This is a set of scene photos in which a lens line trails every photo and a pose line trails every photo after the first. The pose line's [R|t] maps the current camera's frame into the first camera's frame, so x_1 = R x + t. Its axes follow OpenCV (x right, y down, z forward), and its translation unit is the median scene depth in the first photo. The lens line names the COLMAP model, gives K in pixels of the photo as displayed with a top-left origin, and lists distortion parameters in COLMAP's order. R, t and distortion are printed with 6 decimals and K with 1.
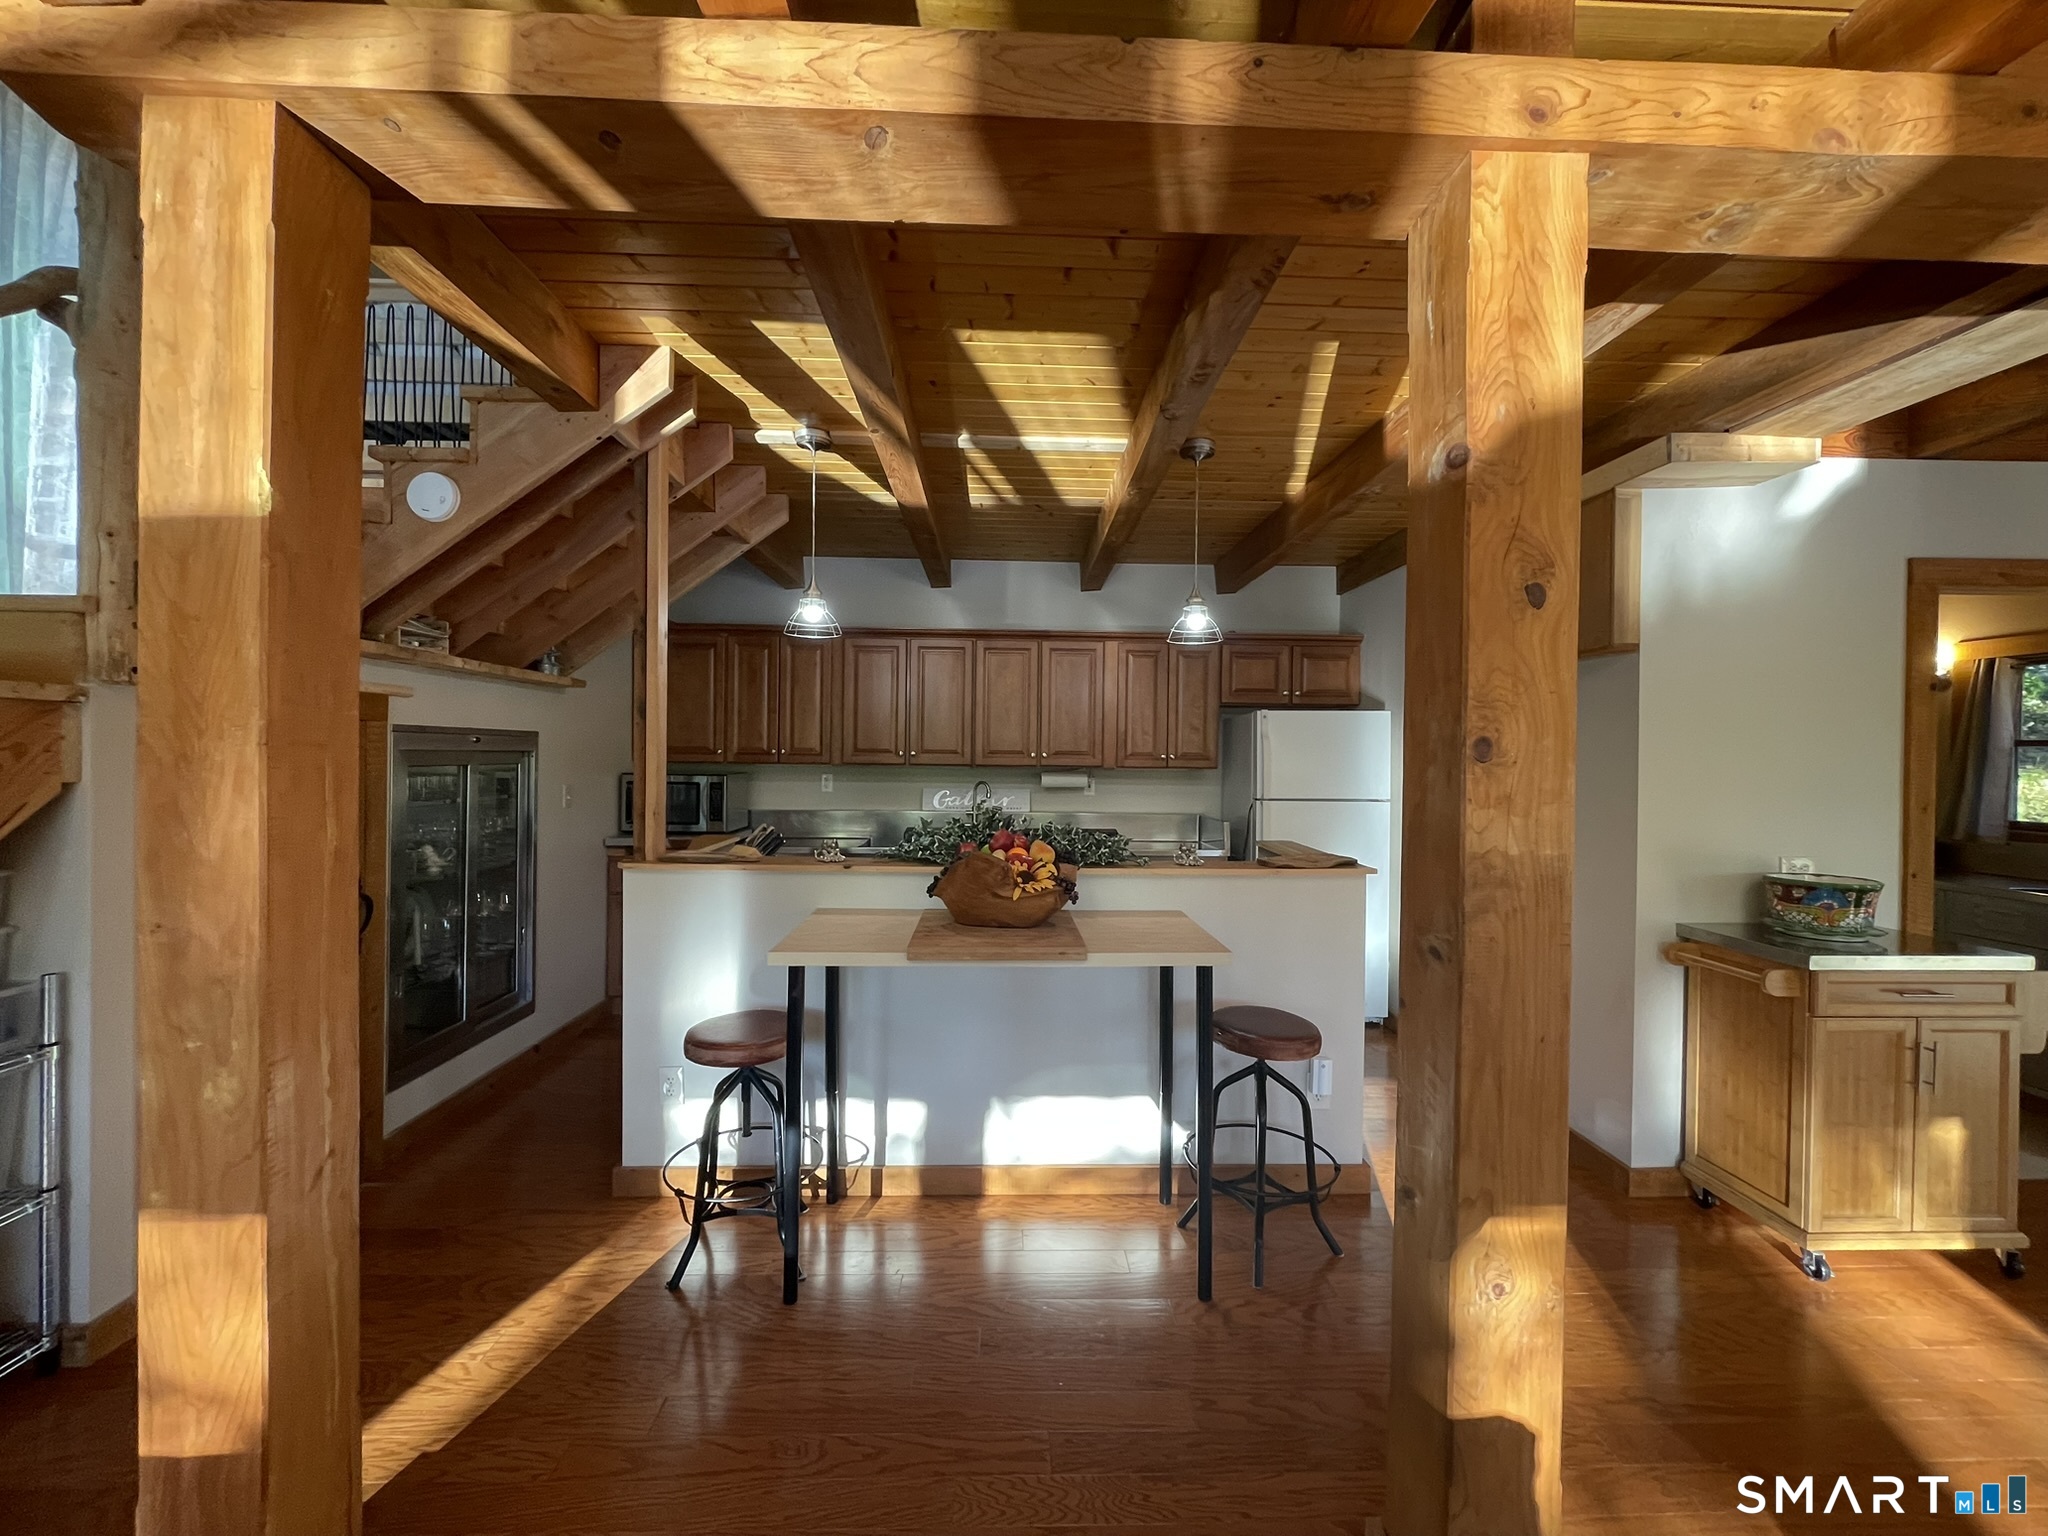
lens RADIAL K [[836.9, 0, 1018.7], [0, 836.9, 762.3], [0, 0, 1]] dist [-0.017046, -0.000264]
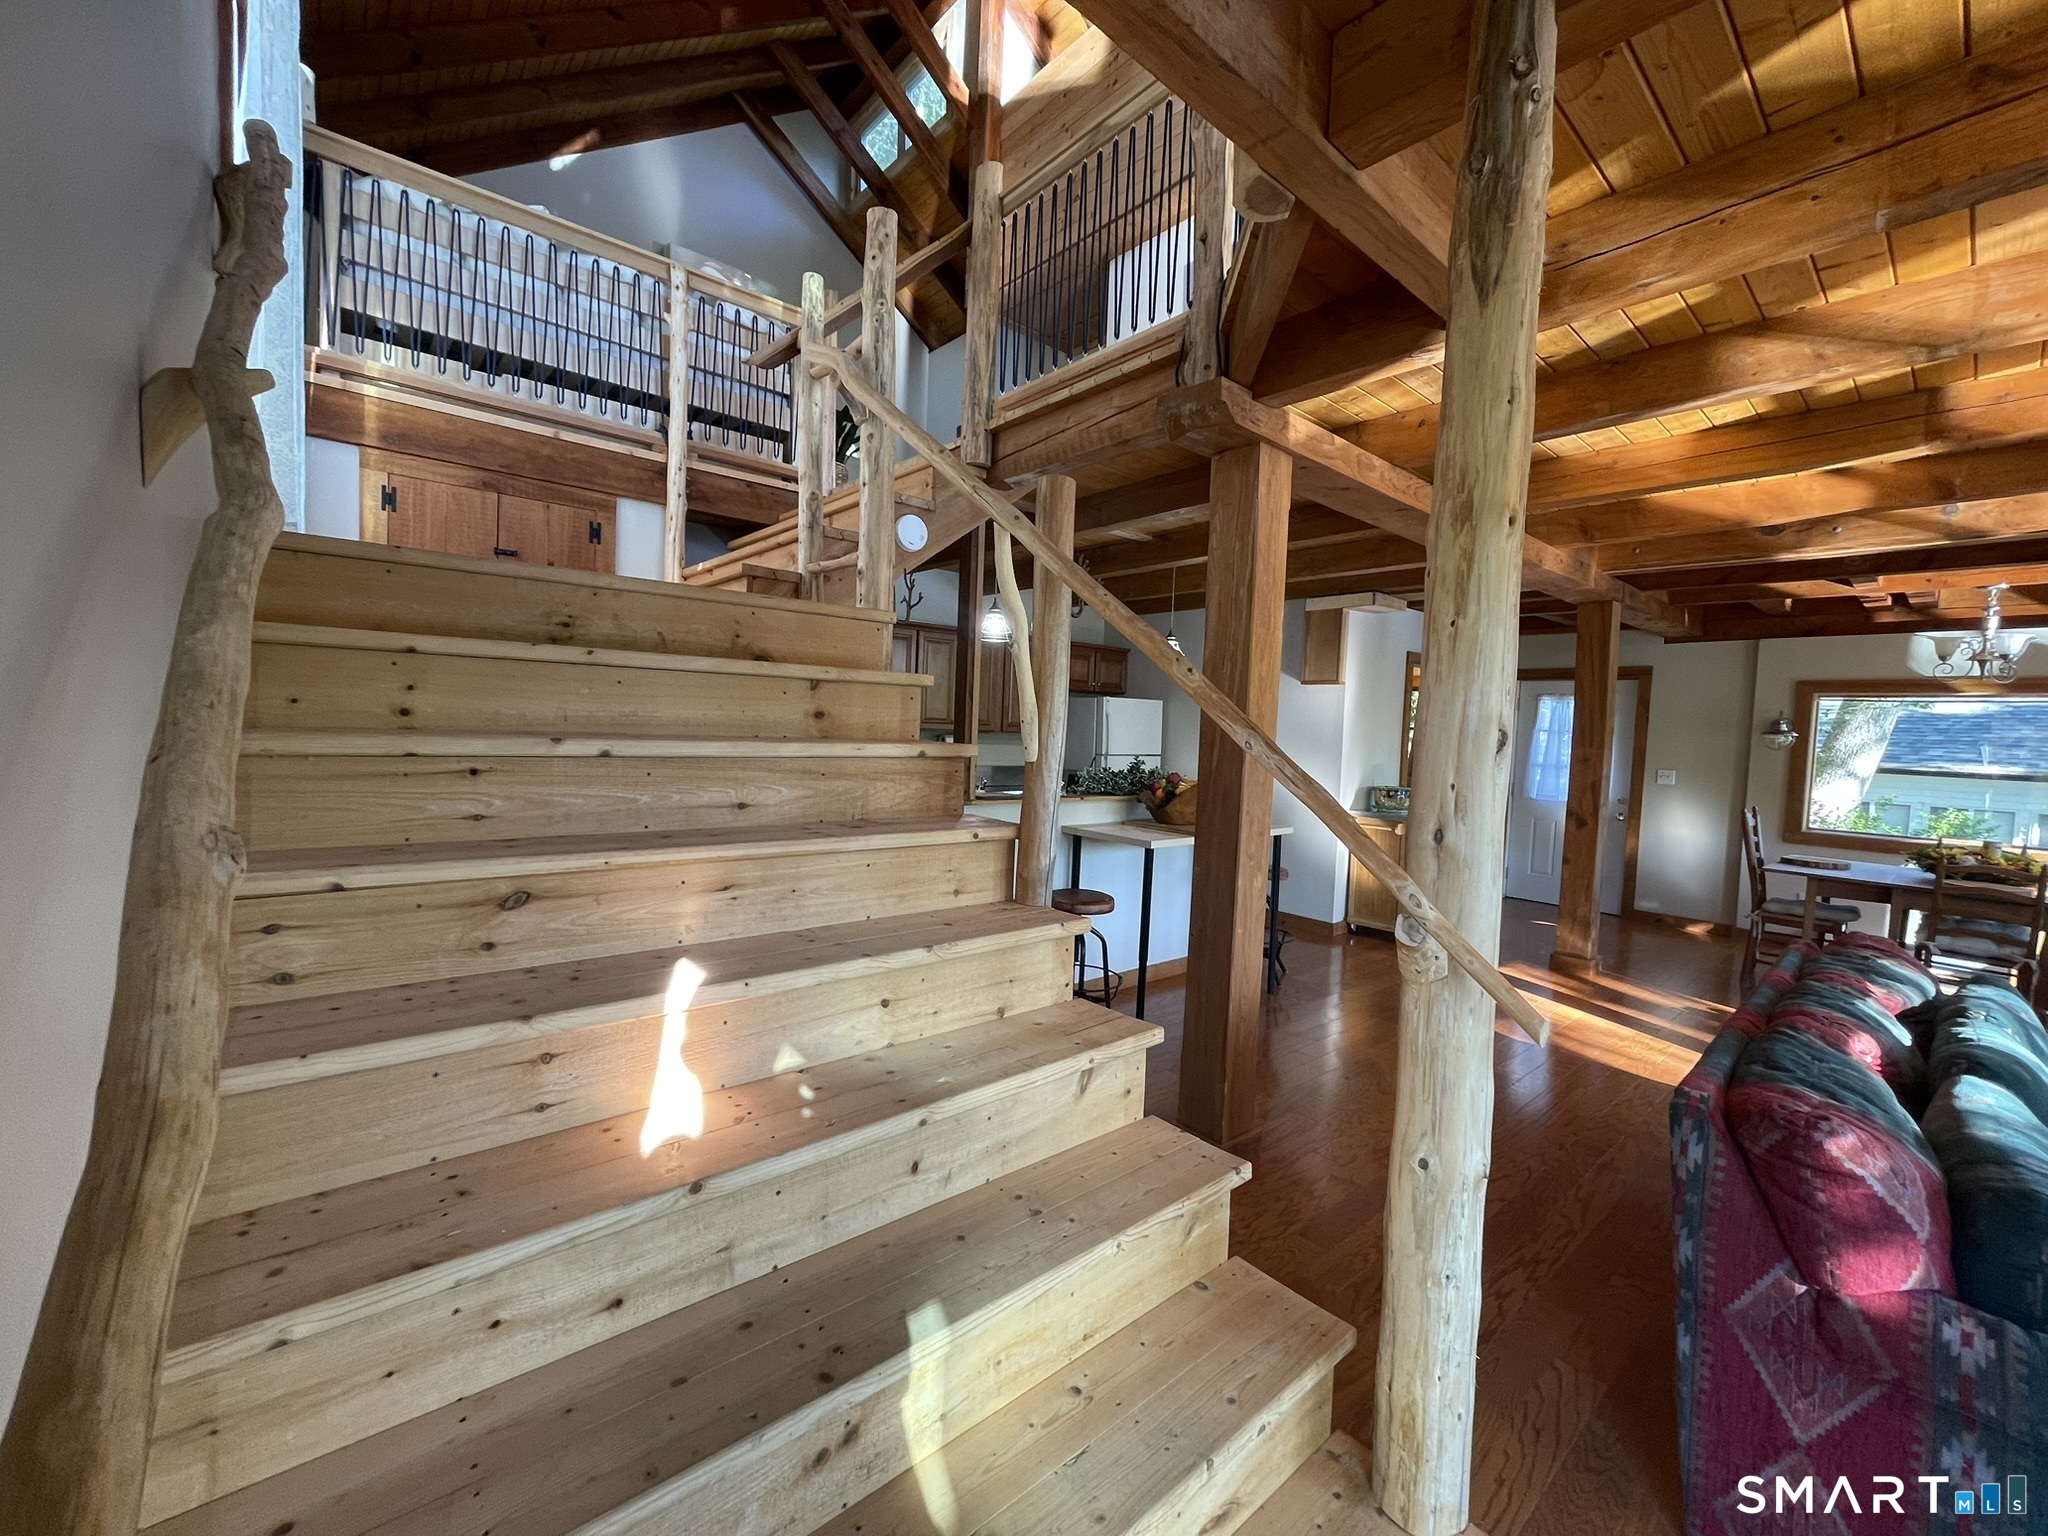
lens RADIAL K [[821.4, 0, 1022.7], [0, 821.4, 762.4], [0, 0, 1]] dist [-0.001700, 0.001353]
pose [[0.780216, -0.010401, 0.625424, -1.051363], [-0.025401, 0.998510, 0.048293, -0.011780], [-0.624994, -0.053565, 0.778789, -0.134566]]
